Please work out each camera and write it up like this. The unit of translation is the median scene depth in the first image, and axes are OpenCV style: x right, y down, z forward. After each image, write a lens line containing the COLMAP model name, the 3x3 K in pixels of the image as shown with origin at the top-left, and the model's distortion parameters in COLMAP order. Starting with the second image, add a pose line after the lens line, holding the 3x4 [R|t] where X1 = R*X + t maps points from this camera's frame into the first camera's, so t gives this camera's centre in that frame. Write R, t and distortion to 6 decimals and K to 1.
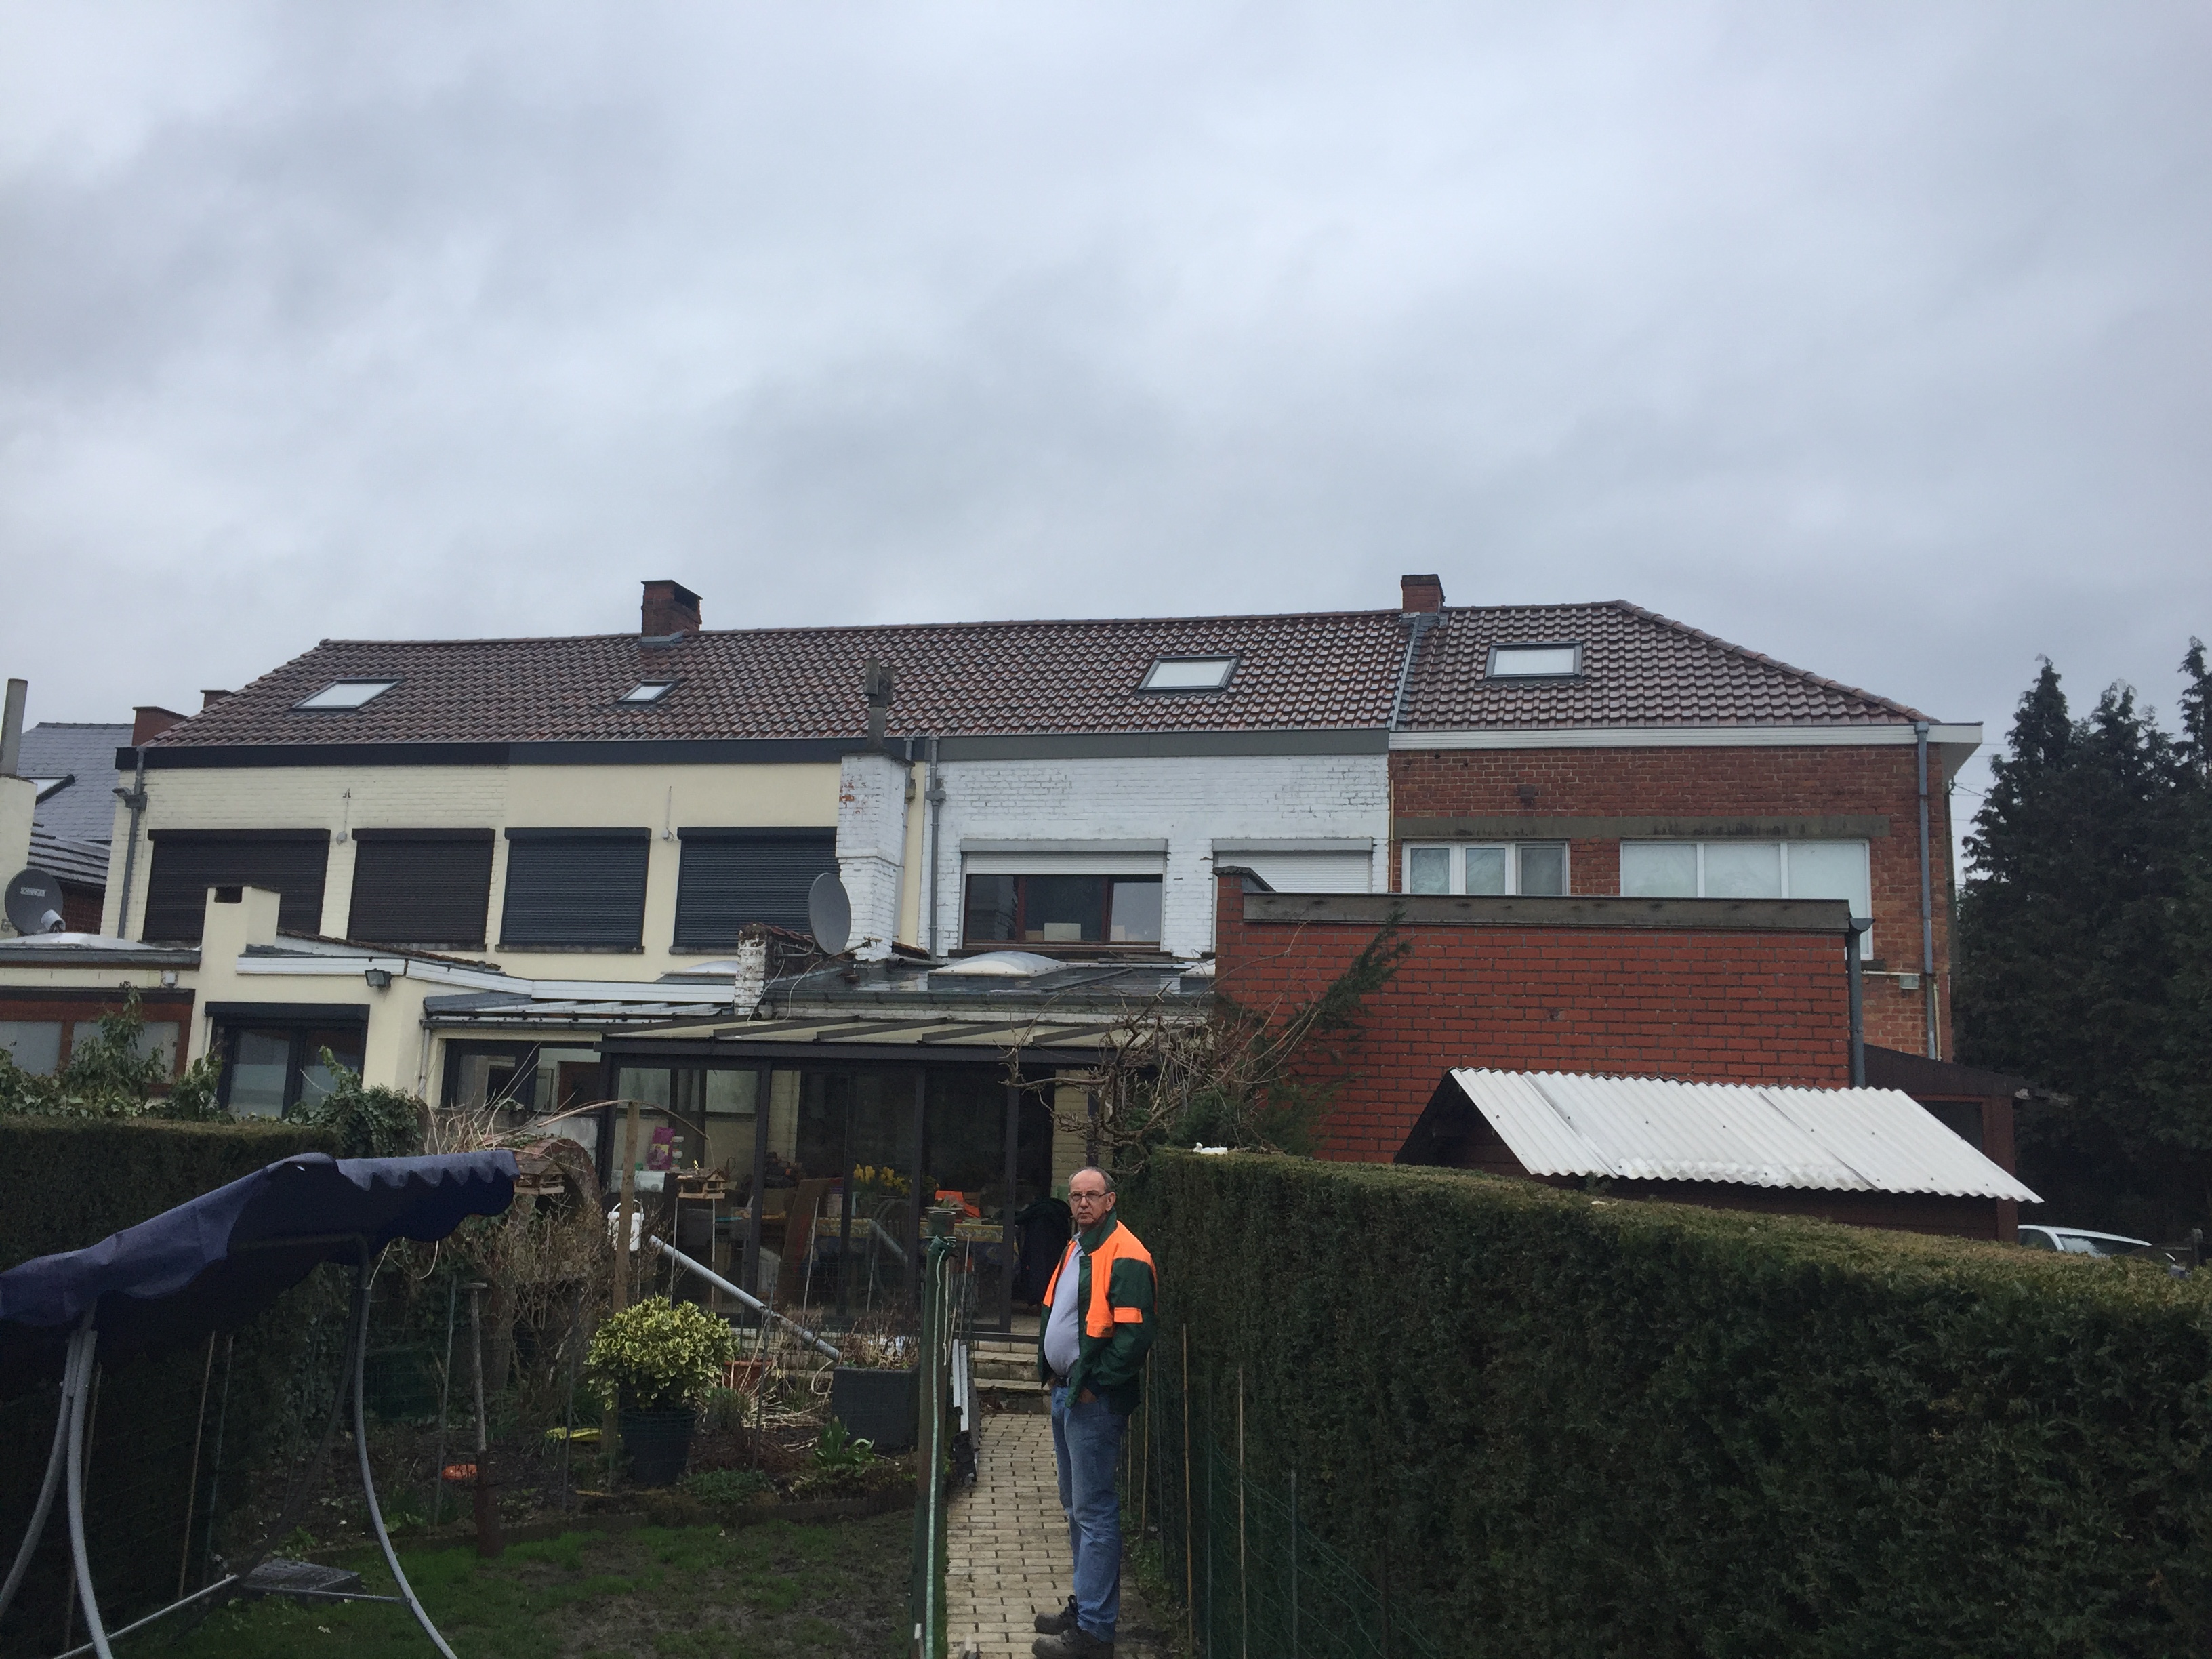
lens RADIAL K [[1892.5, 0, 1141.3], [0, 1892.5, 831.9], [0, 0, 1]] dist [-0.004643, 0.003066]
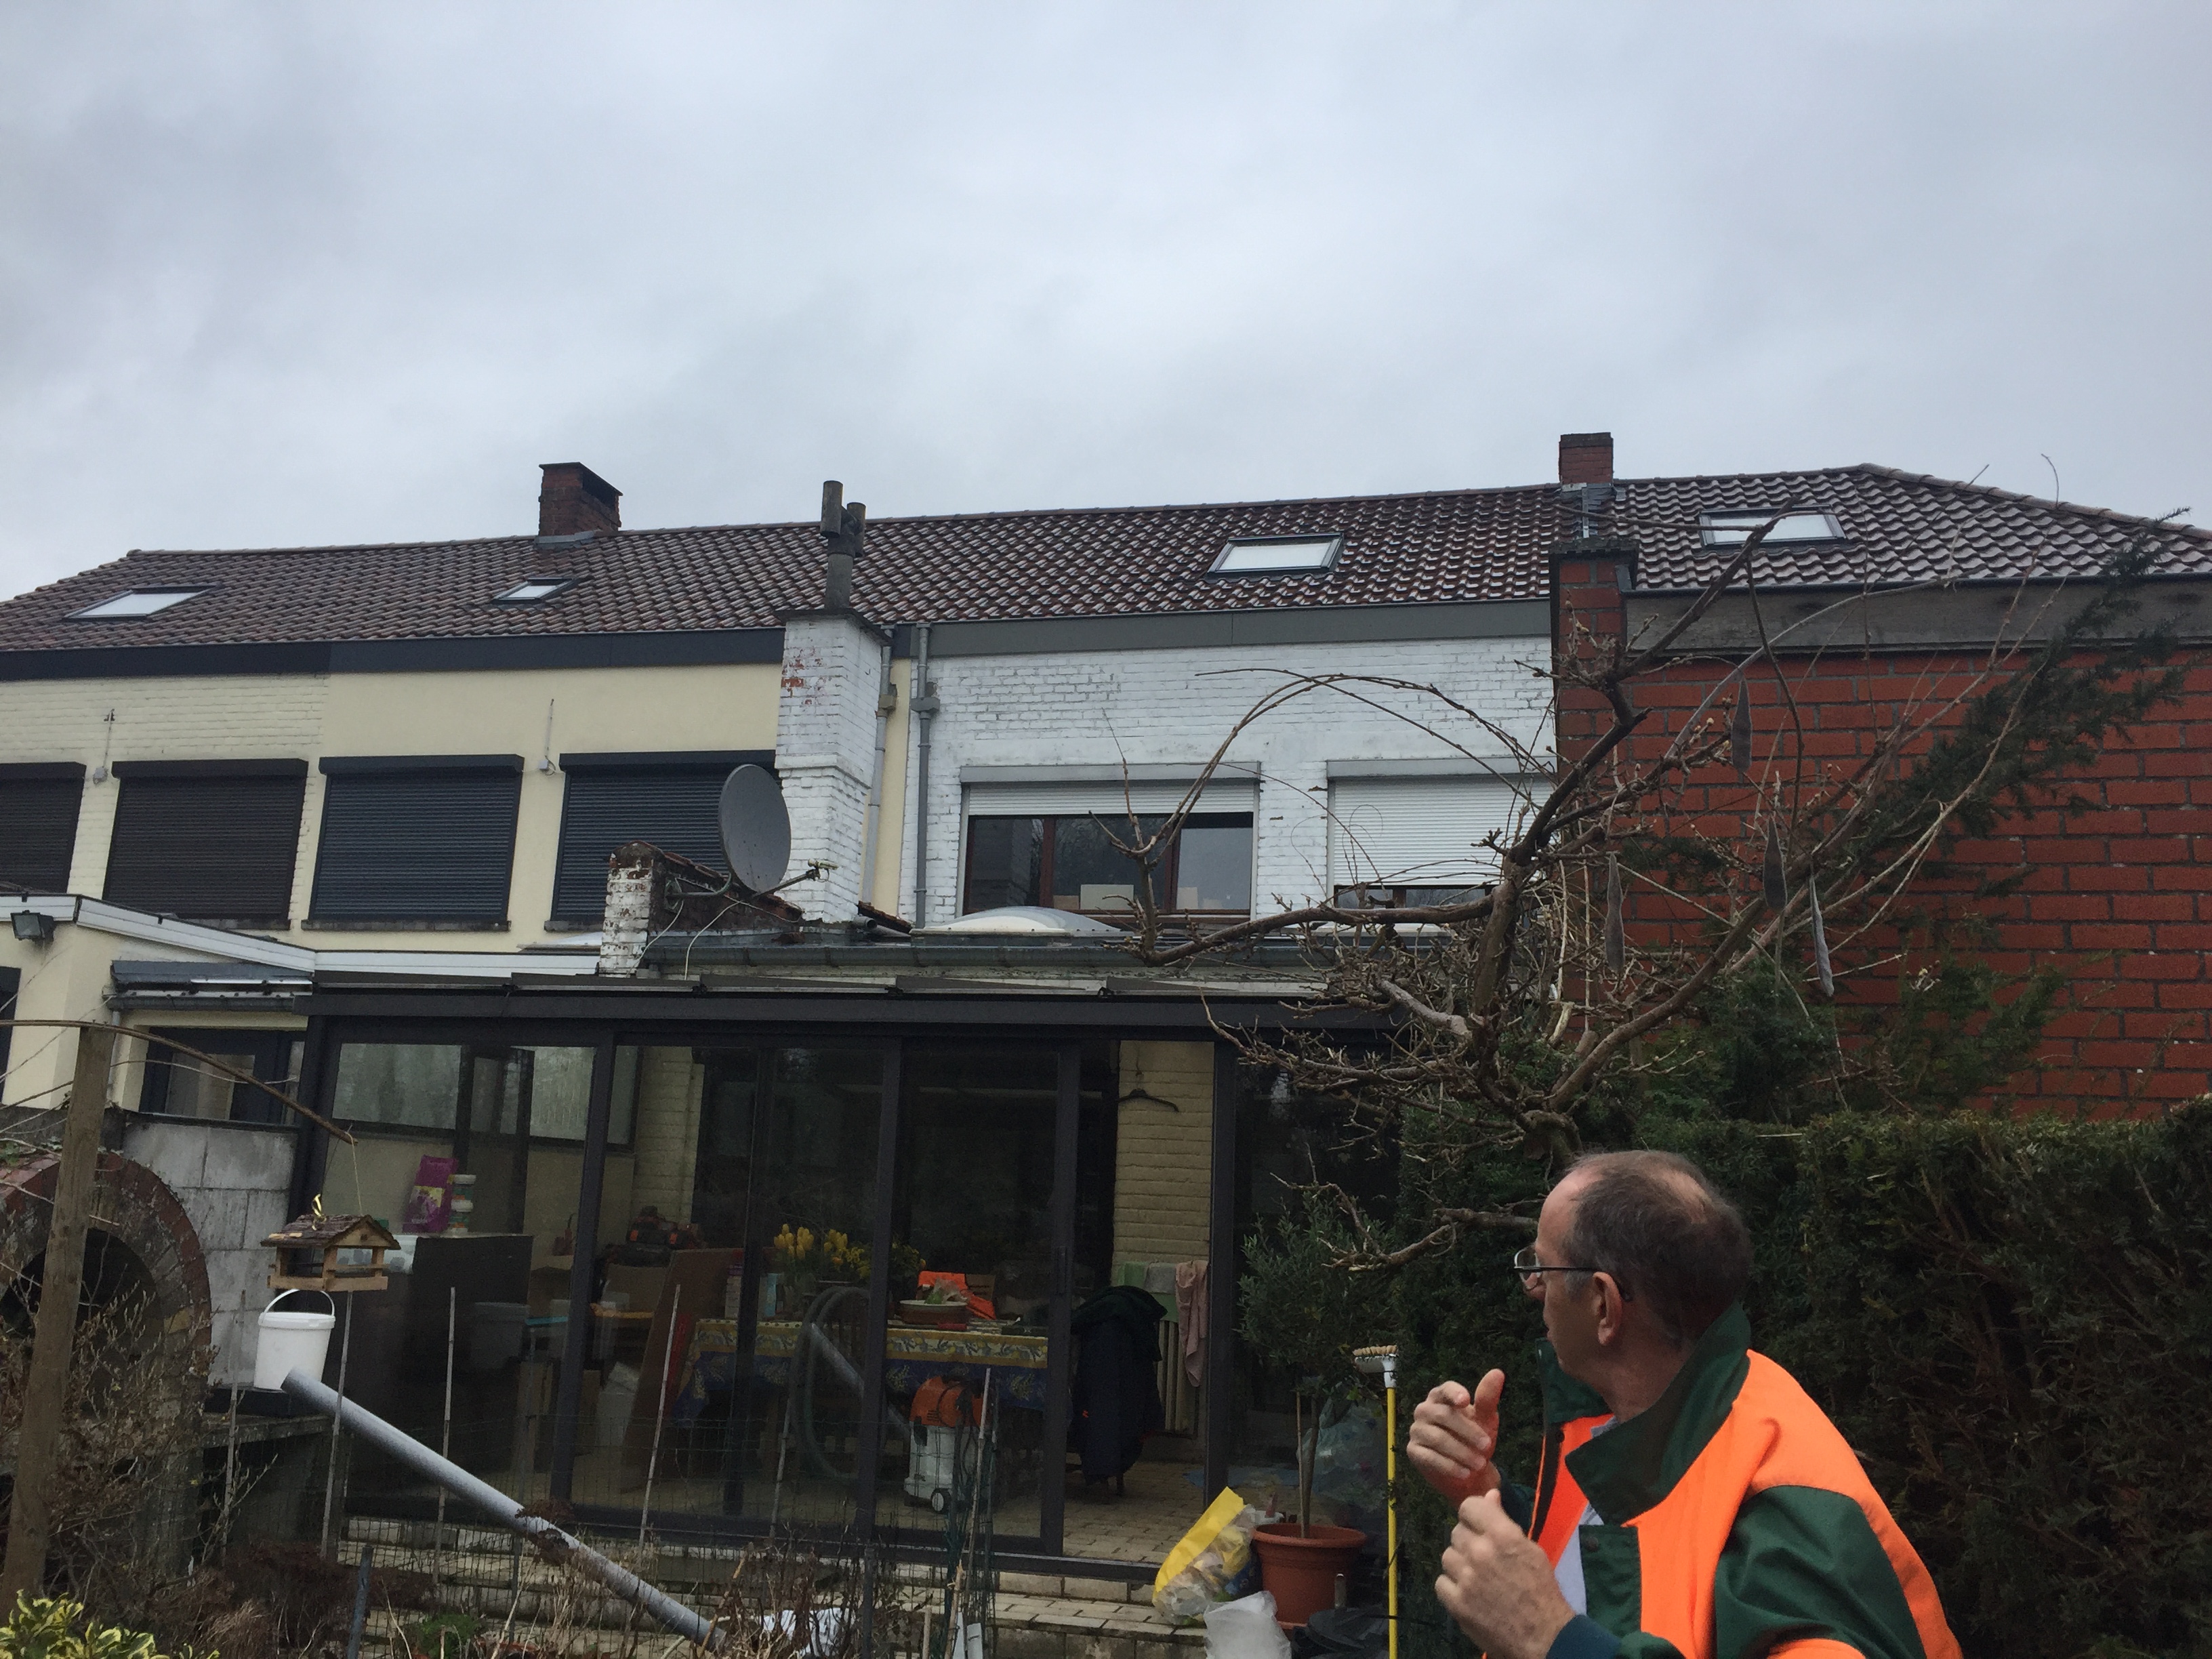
lens RADIAL K [[1862.3, 0, 1113.6], [0, 1862.3, 887.7], [0, 0, 1]] dist [0.075089, -0.176642]
pose [[0.999956, 0.005071, -0.007933, -0.033499], [-0.005187, 0.999880, -0.014624, 0.059257], [0.007858, 0.014664, 0.999862, 0.315101]]
